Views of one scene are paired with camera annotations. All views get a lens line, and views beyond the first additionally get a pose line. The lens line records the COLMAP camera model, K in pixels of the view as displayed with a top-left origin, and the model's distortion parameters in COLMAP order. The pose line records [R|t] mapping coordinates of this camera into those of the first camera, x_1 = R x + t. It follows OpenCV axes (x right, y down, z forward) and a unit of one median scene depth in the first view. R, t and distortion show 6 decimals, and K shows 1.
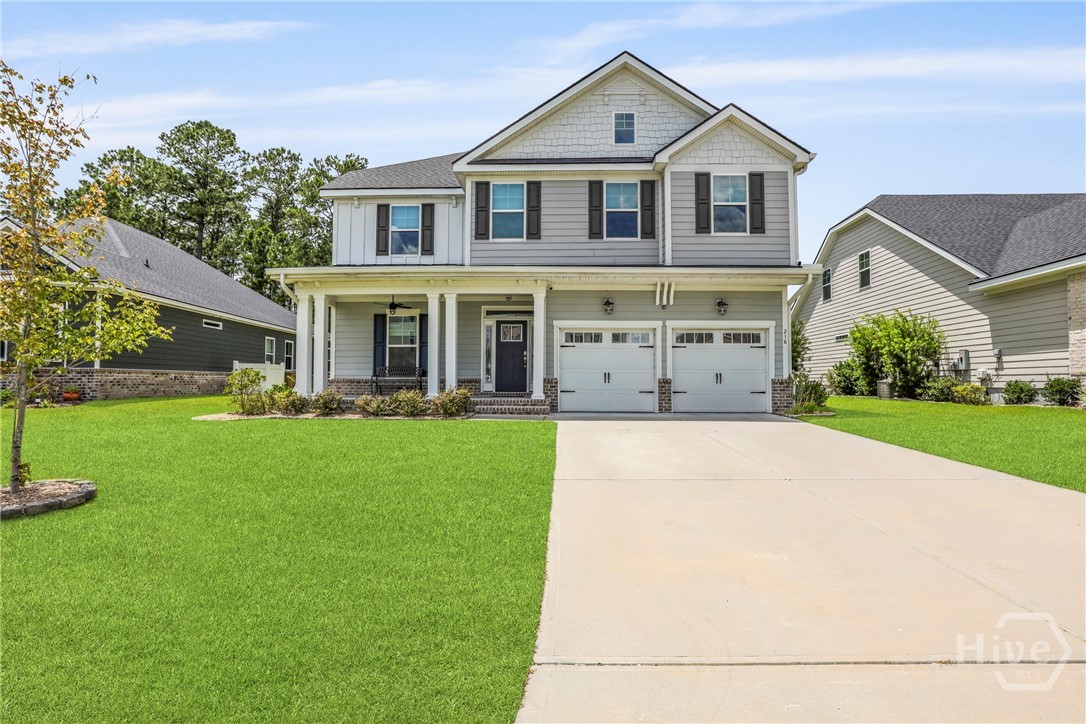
lens RADIAL K [[507.5, 0, 543.0], [0, 507.5, 362.0], [0, 0, 1]] dist [-0.036139, -0.000345]
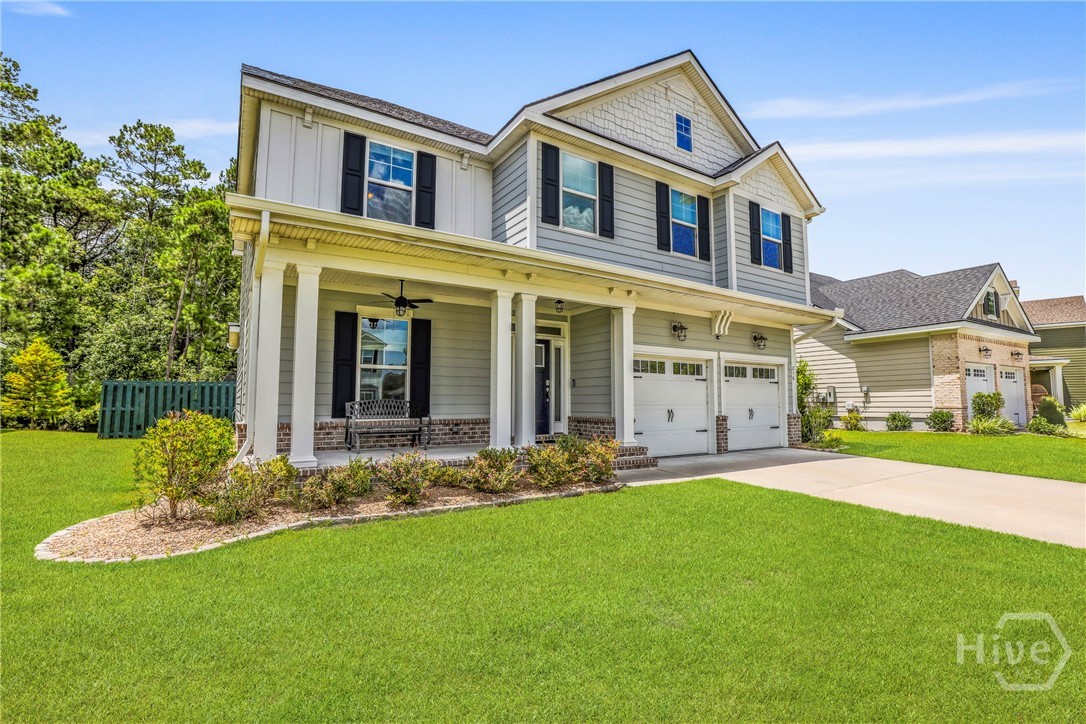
lens RADIAL K [[507.5, 0, 543.0], [0, 507.5, 362.0], [0, 0, 1]] dist [-0.036139, -0.000345]
pose [[0.816335, 0.042296, 0.576027, -0.536390], [-0.020937, 0.998827, -0.043669, -0.016538], [-0.577198, 0.023588, 0.816263, 0.430470]]
